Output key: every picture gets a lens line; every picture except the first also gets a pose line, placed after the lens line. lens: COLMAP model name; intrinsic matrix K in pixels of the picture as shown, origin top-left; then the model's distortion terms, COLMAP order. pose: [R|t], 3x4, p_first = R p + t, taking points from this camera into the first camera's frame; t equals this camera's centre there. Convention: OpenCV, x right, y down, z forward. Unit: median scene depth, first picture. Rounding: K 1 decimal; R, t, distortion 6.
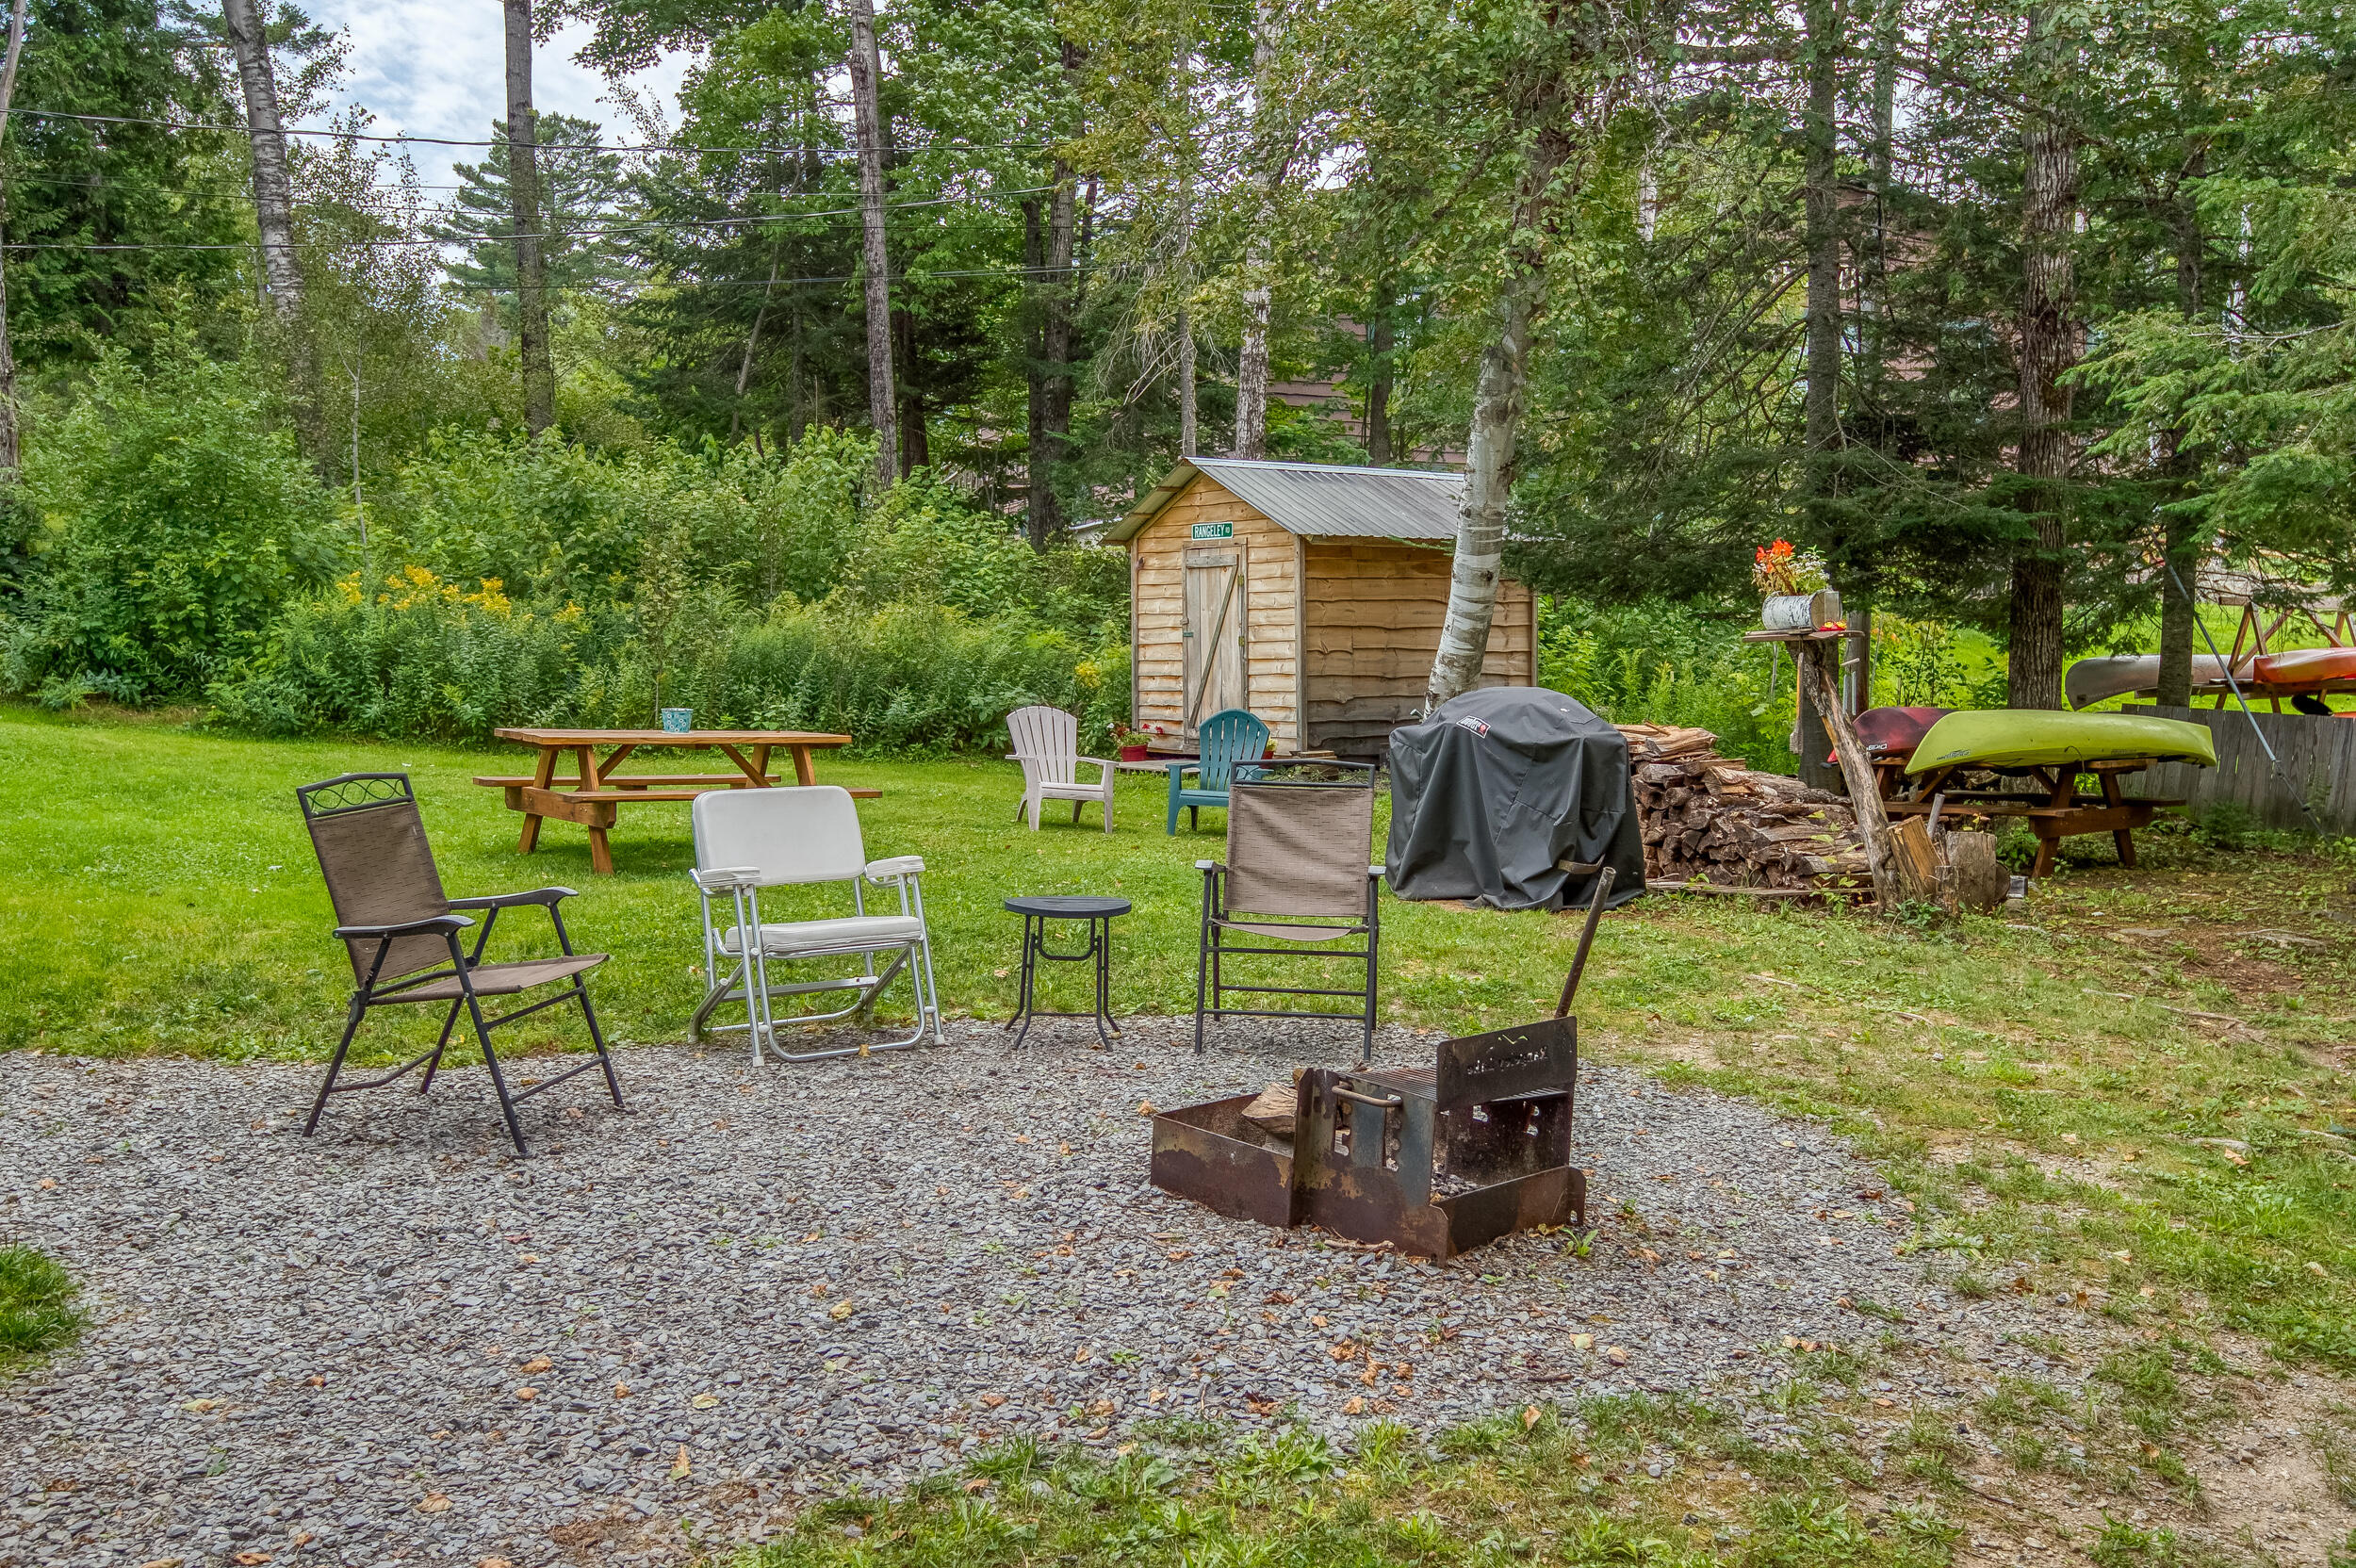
lens RADIAL K [[2191.8, 0, 1181.7], [0, 2191.8, 786.3], [0, 0, 1]] dist [0.081627, 0.000000]
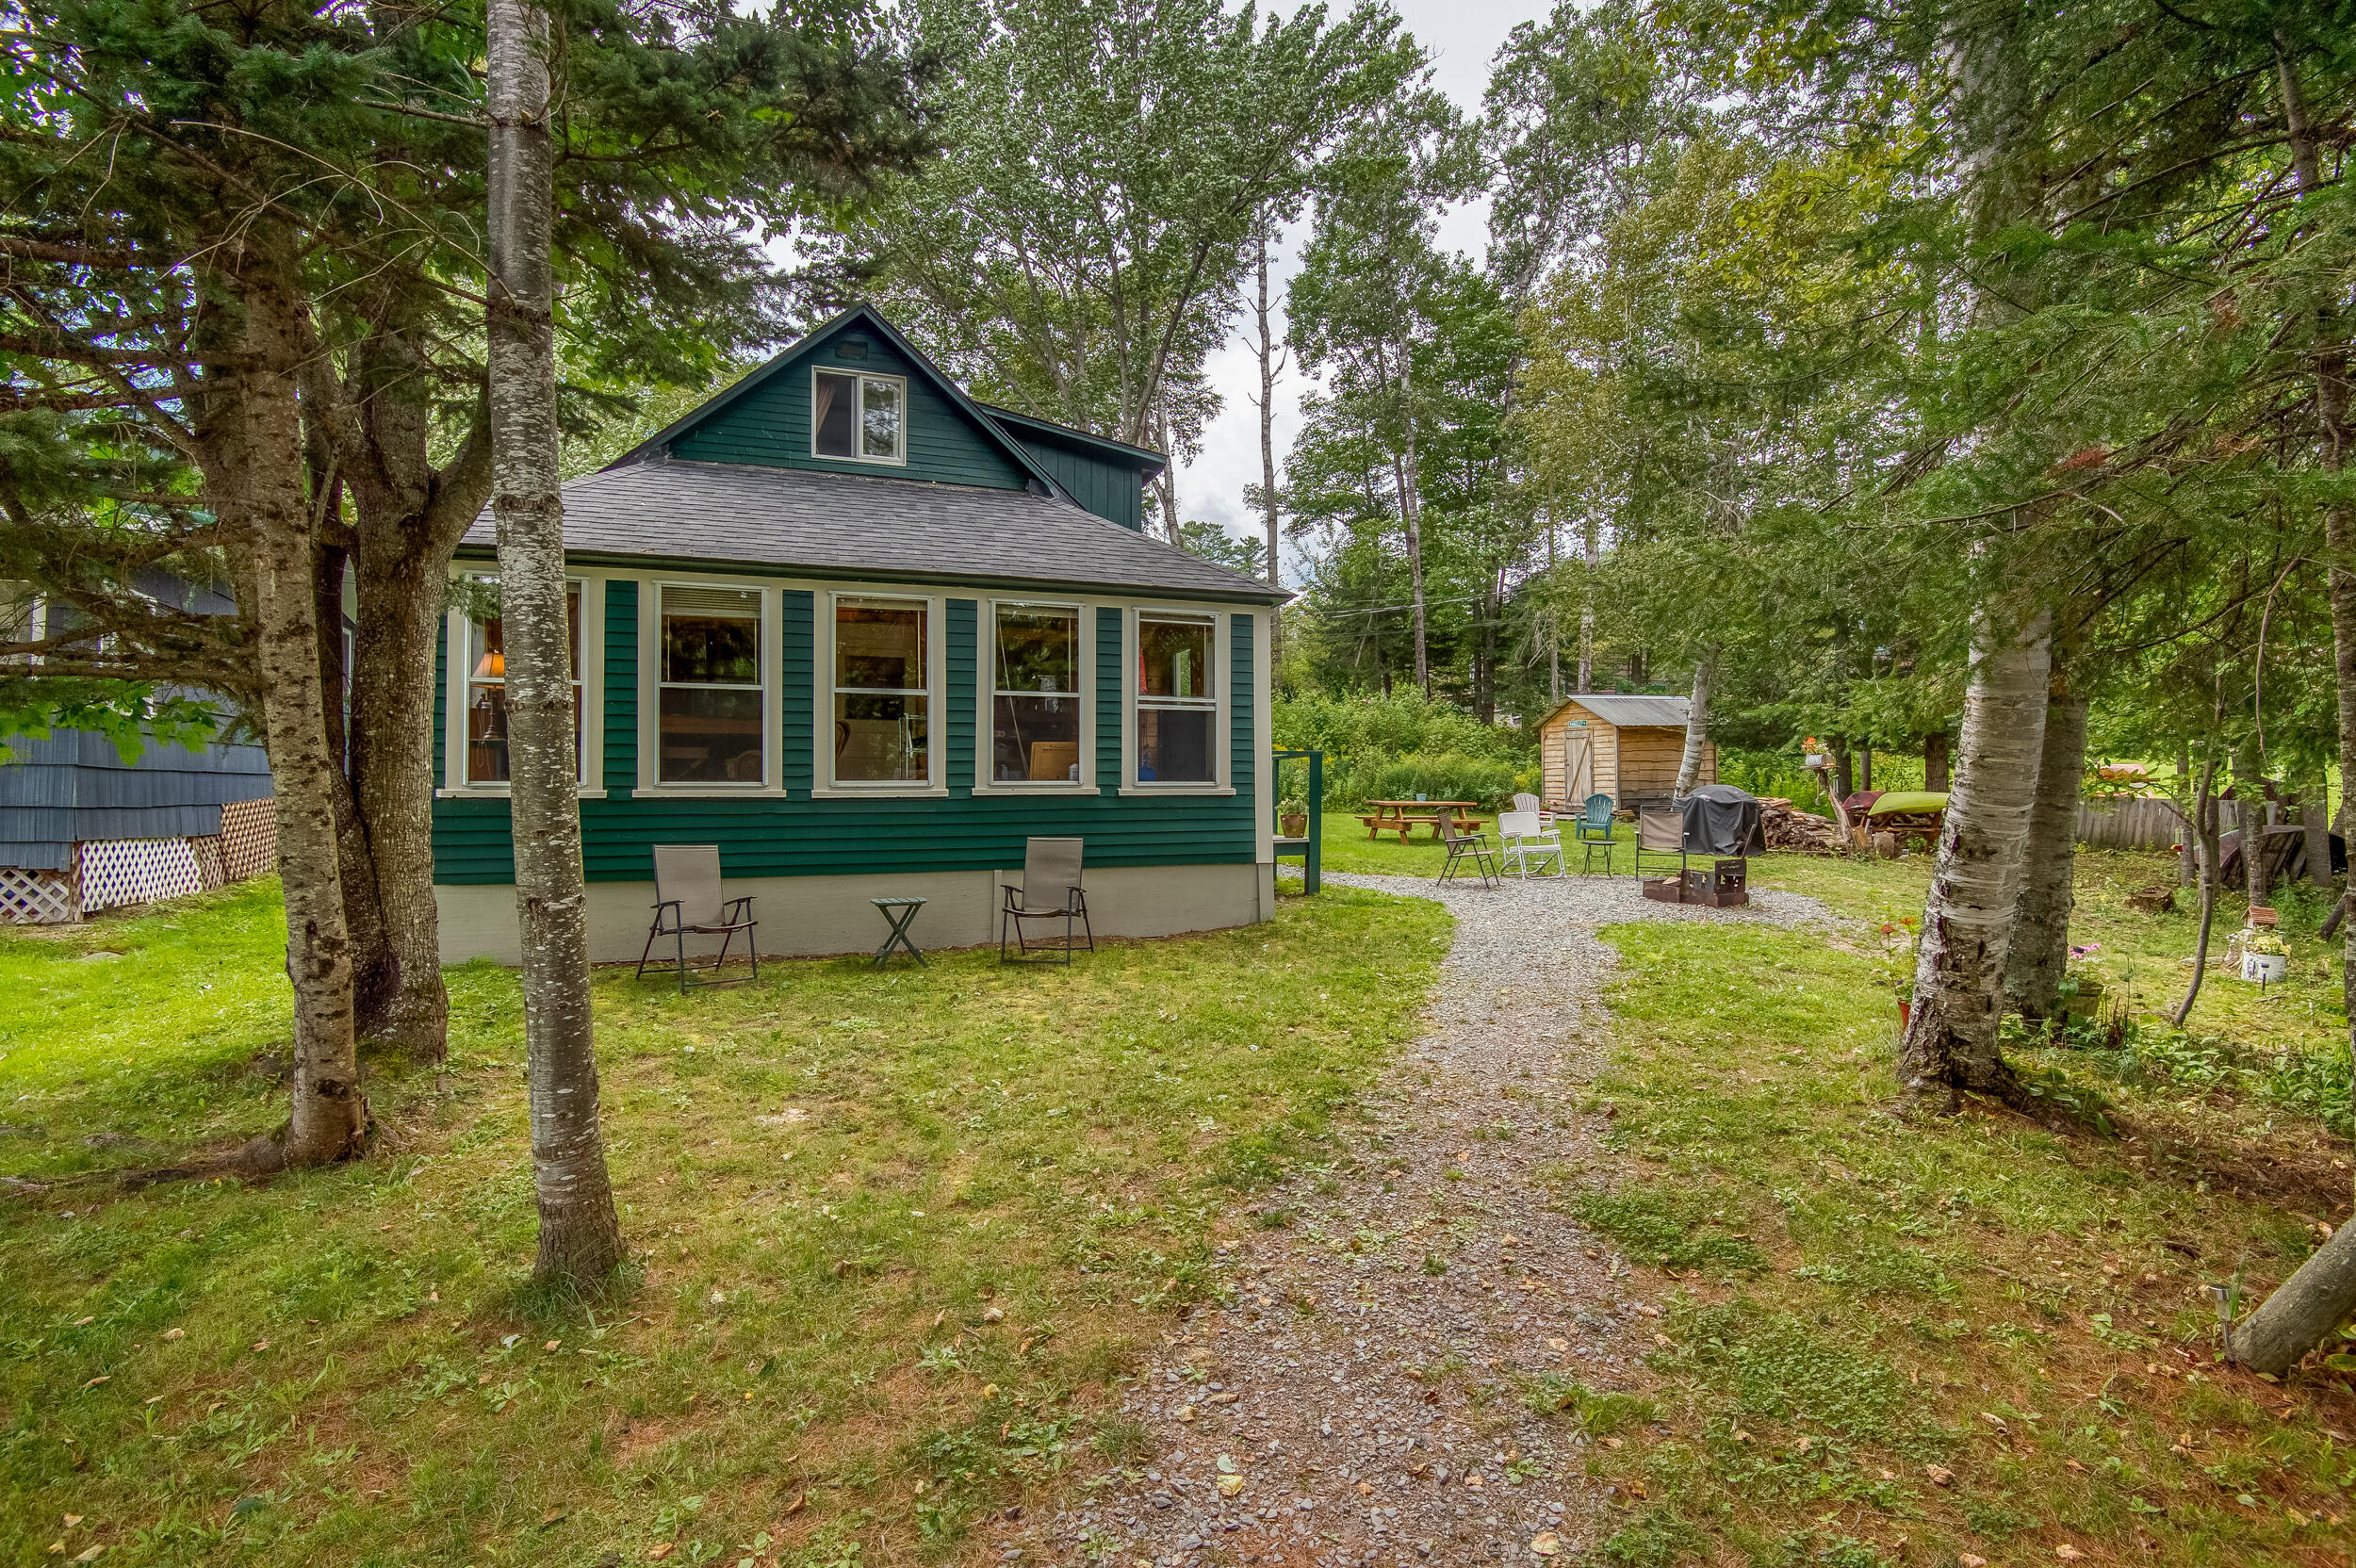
lens RADIAL K [[1140.7, 0, 1161.5], [0, 1140.7, 779.2], [0, 0, 1]] dist [-0.012098, -0.014356]
pose [[0.959305, -0.009401, -0.282216, -0.083383], [-0.005059, 0.998713, -0.050465, 0.017538], [0.282327, 0.049839, 0.958023, -0.421459]]
